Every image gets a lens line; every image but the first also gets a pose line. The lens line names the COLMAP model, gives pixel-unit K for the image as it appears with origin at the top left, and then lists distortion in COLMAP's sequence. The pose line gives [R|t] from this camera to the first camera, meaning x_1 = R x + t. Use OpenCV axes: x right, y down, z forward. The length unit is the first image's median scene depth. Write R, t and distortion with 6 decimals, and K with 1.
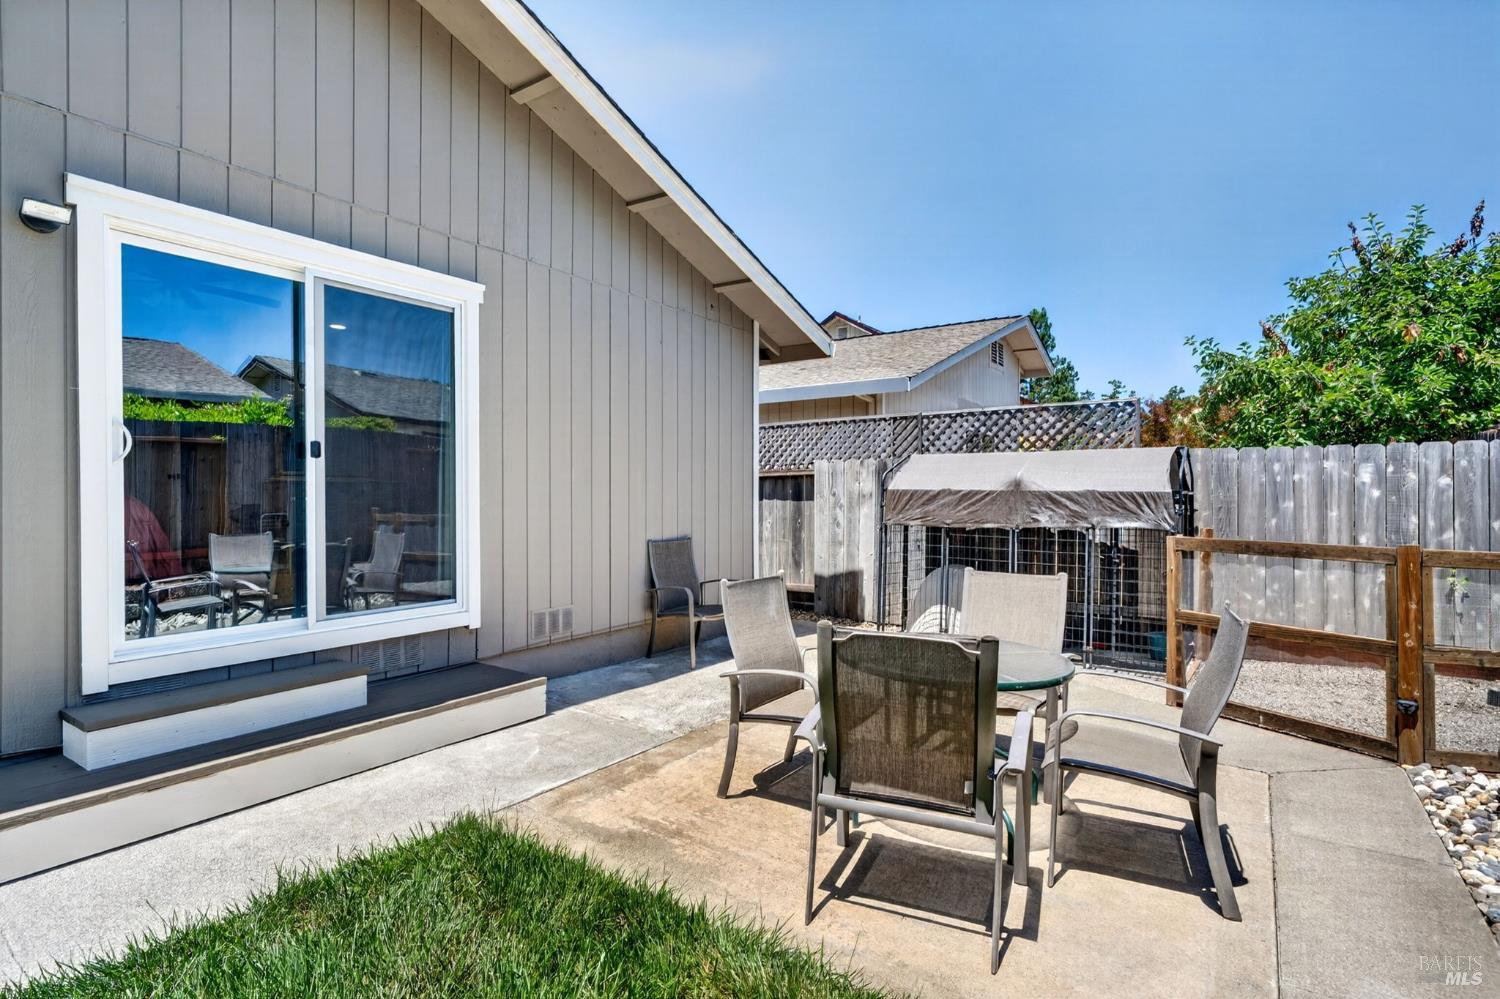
lens RADIAL K [[735.5, 0, 751.6], [0, 735.5, 495.3], [0, 0, 1]] dist [0.000608, -0.000001]
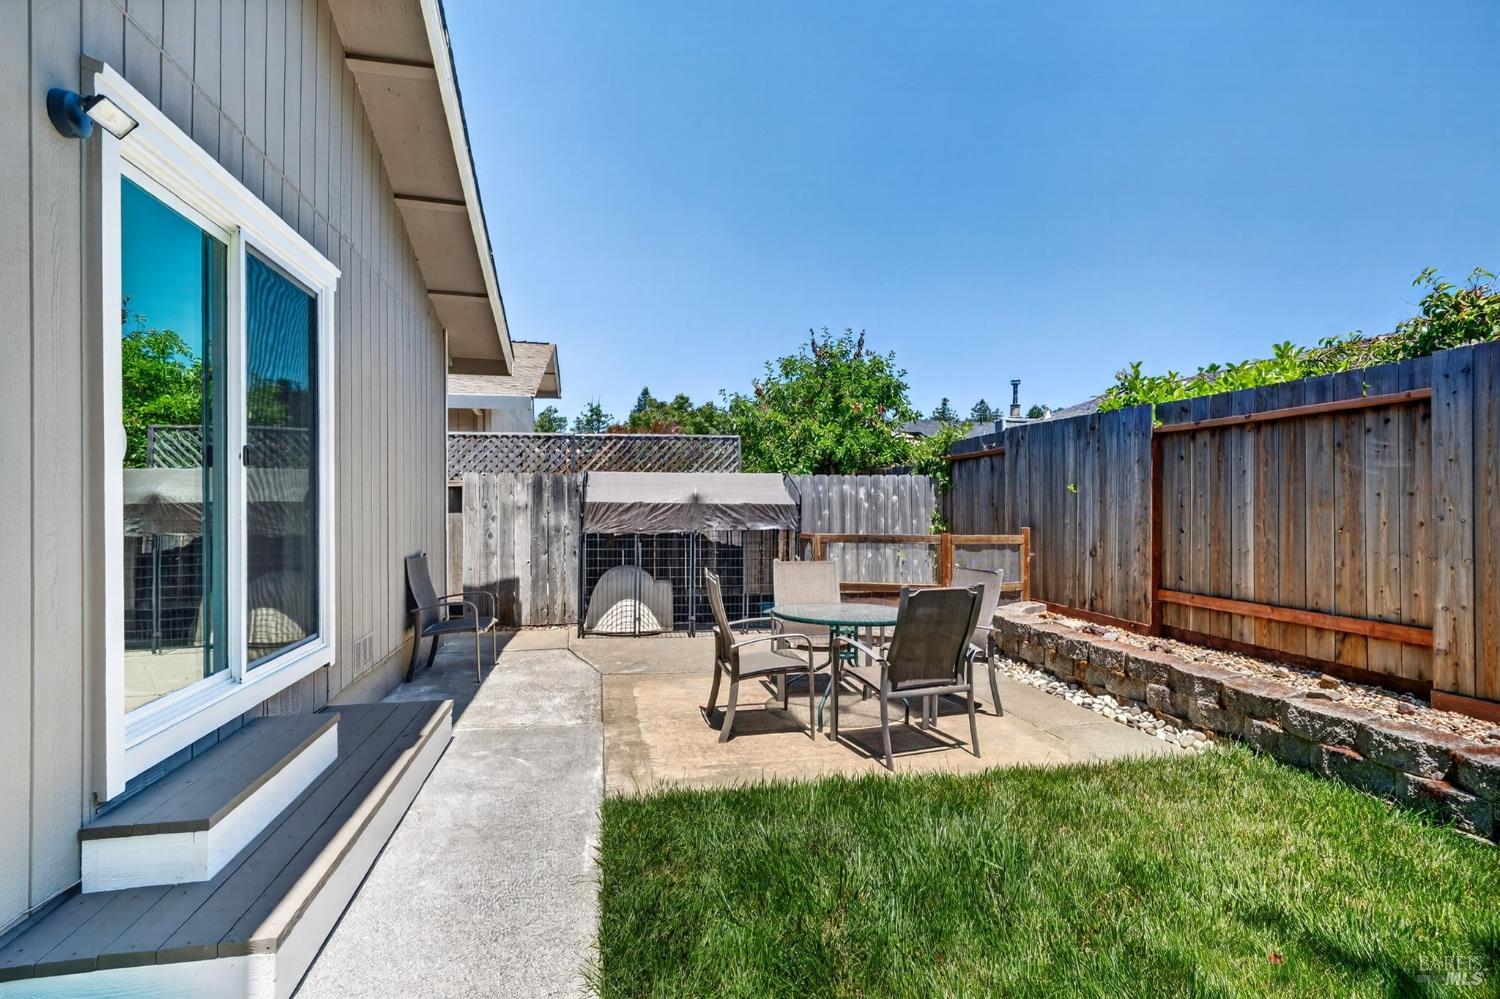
lens RADIAL K [[735.5, 0, 751.6], [0, 735.5, 495.3], [0, 0, 1]] dist [0.000608, -0.000001]
pose [[0.689040, 0.006719, 0.724692, -0.523103], [0.001387, 0.999943, -0.010590, -0.007084], [-0.724722, 0.008302, 0.688991, 0.034769]]
